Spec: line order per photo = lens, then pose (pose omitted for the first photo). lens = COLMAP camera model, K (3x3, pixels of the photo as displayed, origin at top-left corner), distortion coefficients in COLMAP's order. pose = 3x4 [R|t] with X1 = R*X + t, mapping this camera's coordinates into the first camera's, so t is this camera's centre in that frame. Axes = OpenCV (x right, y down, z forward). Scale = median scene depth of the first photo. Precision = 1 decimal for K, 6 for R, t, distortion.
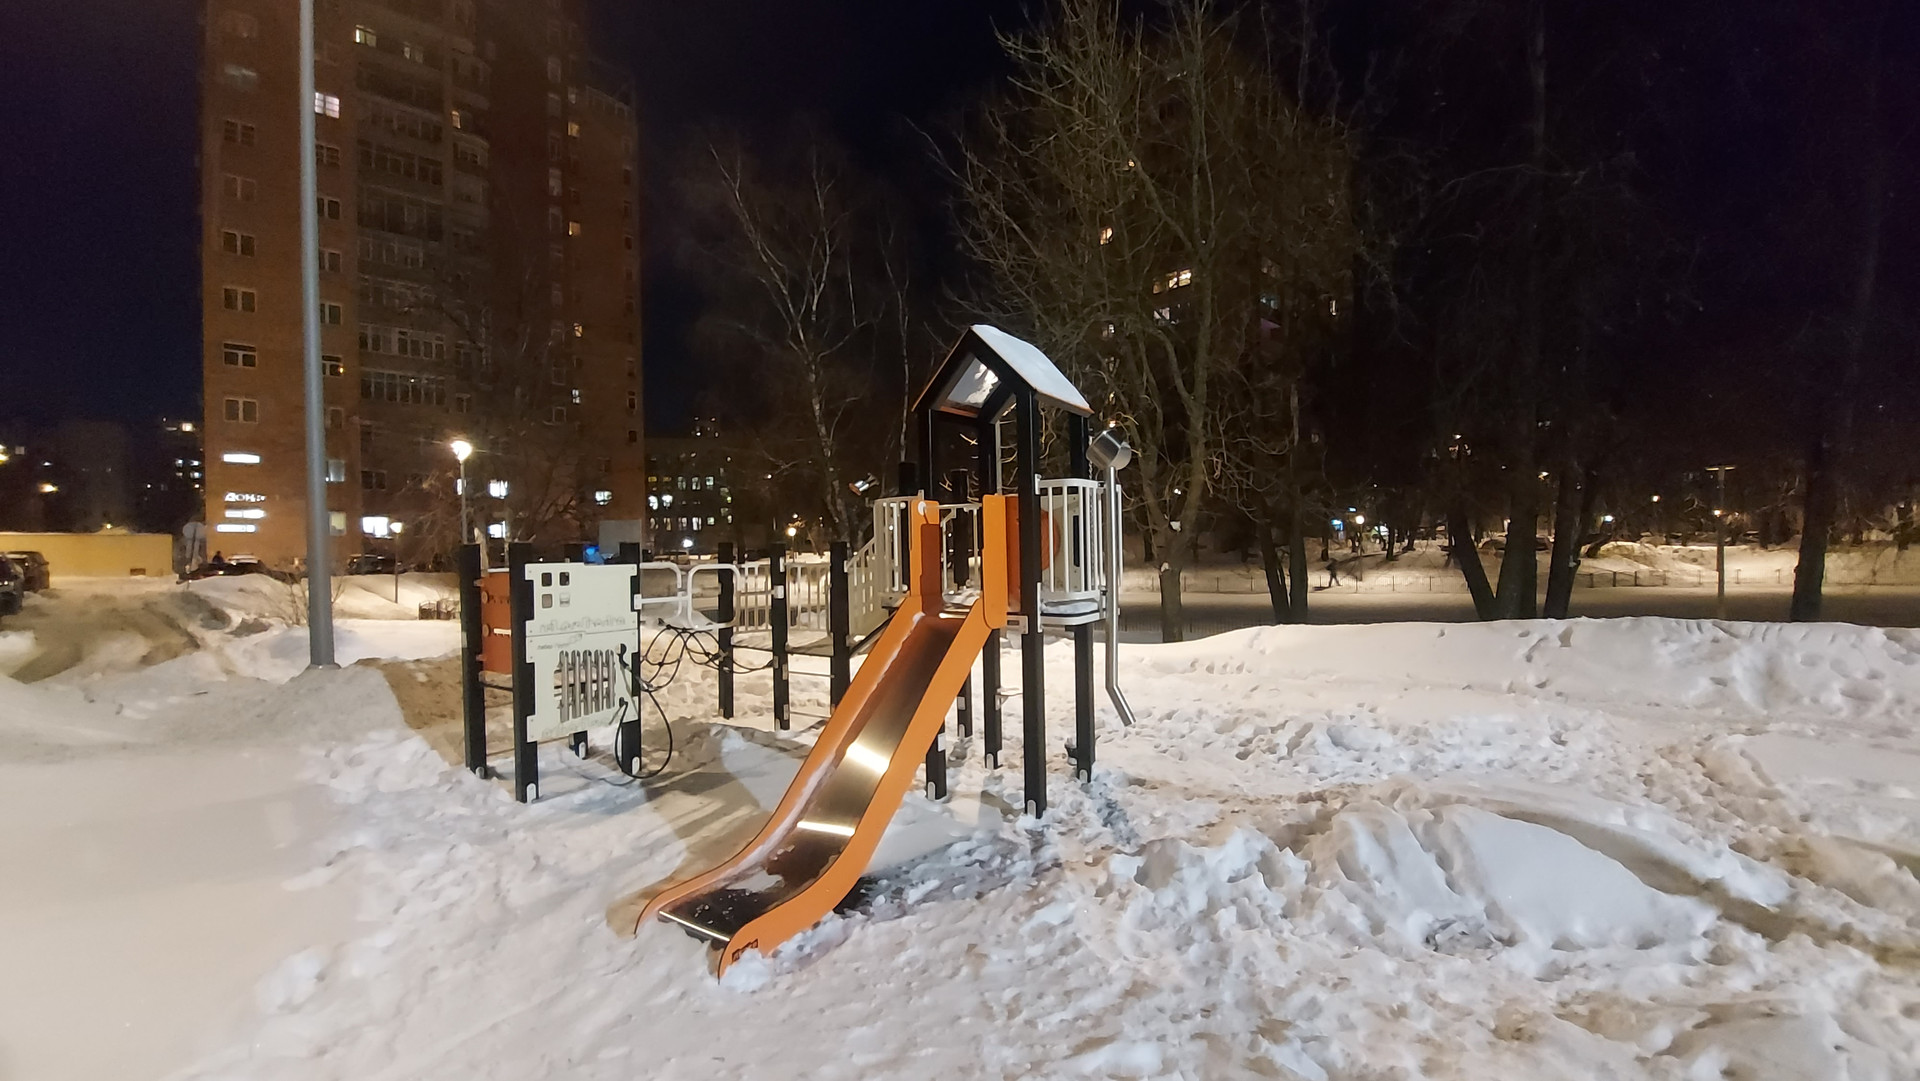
lens RADIAL K [[754.8, 0, 975.0], [0, 754.8, 541.6], [0, 0, 1]] dist [-0.003575, -0.009021]
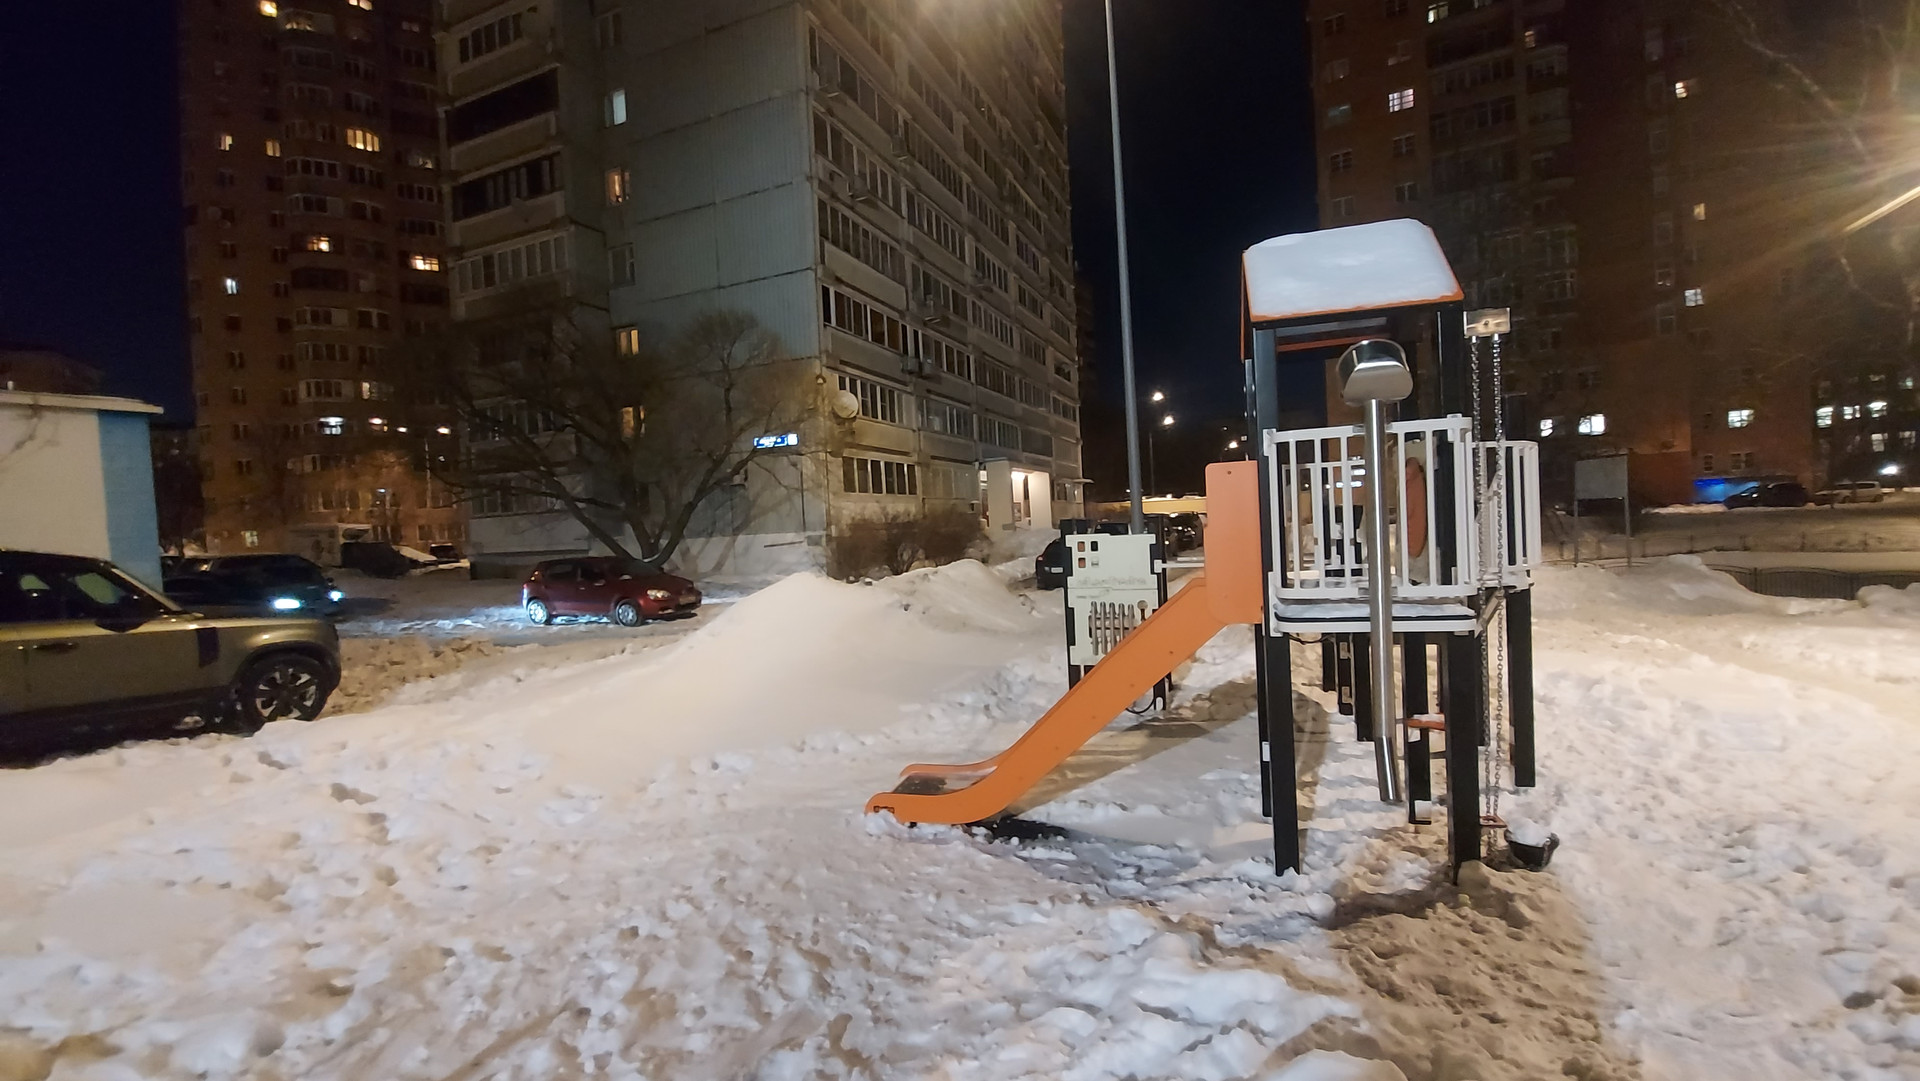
lens RADIAL K [[754.8, 0, 973.2], [0, 754.8, 544.6], [0, 0, 1]] dist [-0.003575, -0.009021]
pose [[0.269626, 0.031216, -0.962459, 0.651396], [0.047582, 0.997822, 0.045693, -0.022548], [0.961789, -0.058116, 0.267553, 0.448804]]
